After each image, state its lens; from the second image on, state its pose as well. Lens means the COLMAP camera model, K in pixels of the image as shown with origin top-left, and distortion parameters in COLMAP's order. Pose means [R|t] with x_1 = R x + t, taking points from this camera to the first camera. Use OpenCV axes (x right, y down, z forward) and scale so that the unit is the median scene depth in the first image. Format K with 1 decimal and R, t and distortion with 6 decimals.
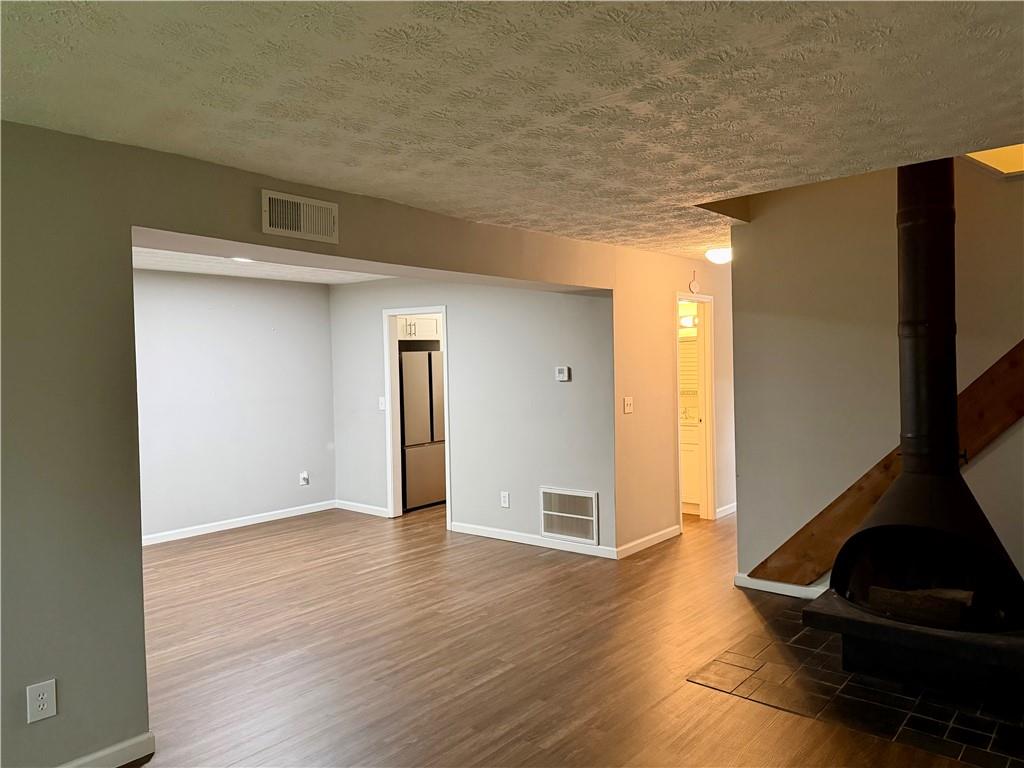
lens RADIAL K [[721.6, 0, 505.6], [0, 721.6, 382.1], [0, 0, 1]] dist [0.065795, -0.083878]
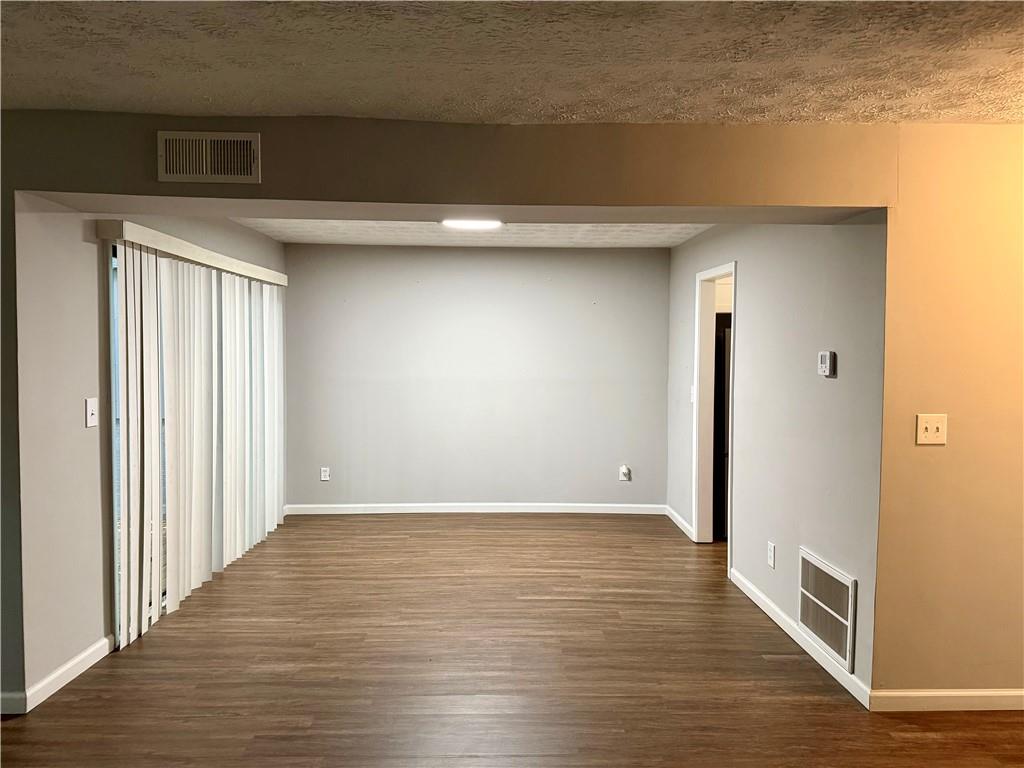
lens RADIAL K [[721.6, 0, 508.6], [0, 721.6, 381.5], [0, 0, 1]] dist [0.065795, -0.083878]
pose [[0.665548, 0.061351, -0.743829, 0.408990], [-0.042124, 0.998115, 0.044634, -0.015173], [0.745165, 0.001627, 0.666878, 0.488390]]
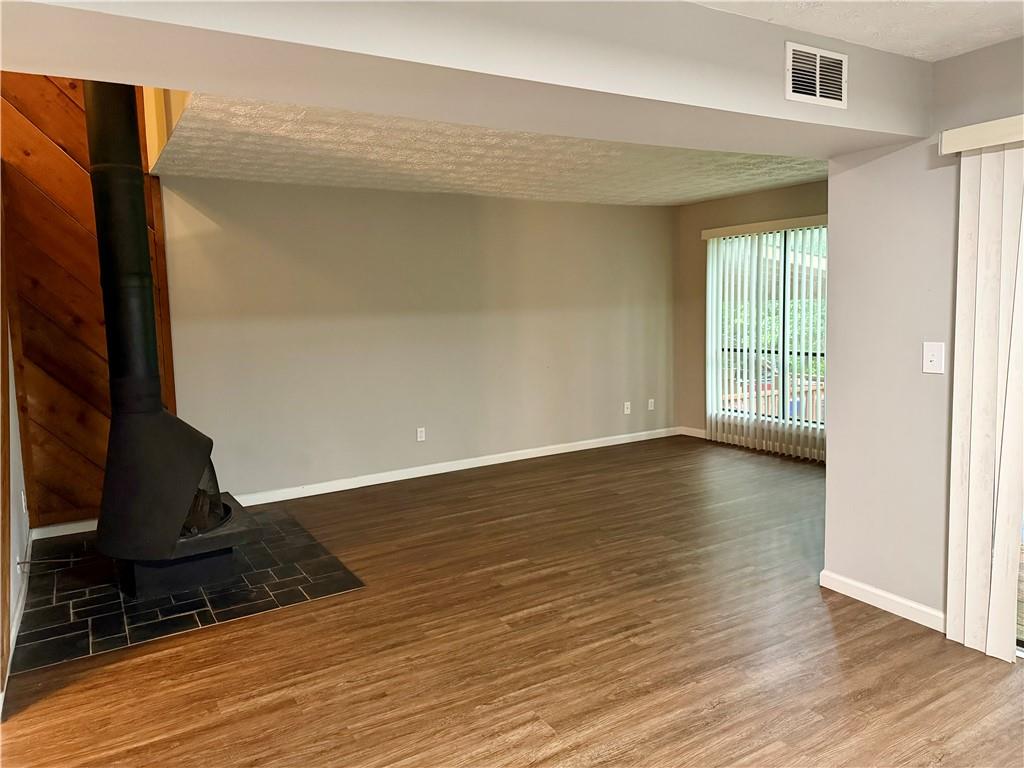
lens RADIAL K [[721.6, 0, 521.7], [0, 721.6, 372.5], [0, 0, 1]] dist [0.065795, -0.083878]
pose [[-0.954920, 0.018895, 0.296260, -0.219416], [0.057449, 0.990869, 0.121974, -0.022998], [-0.291251, 0.133496, -0.947287, 1.364096]]
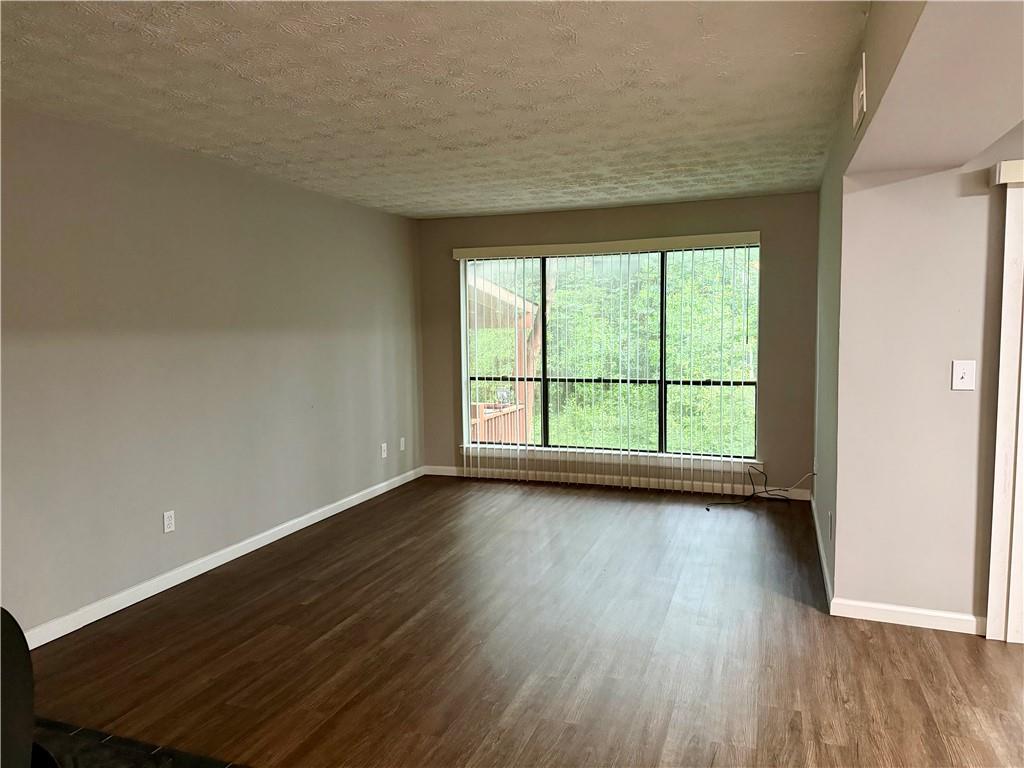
lens RADIAL K [[721.6, 0, 517.7], [0, 721.6, 373.9], [0, 0, 1]] dist [0.065795, -0.083878]
pose [[-0.929268, 0.060819, -0.364364, 0.250621], [0.021471, 0.993579, 0.111088, -0.021890], [0.368781, 0.095407, -0.924607, 1.126503]]
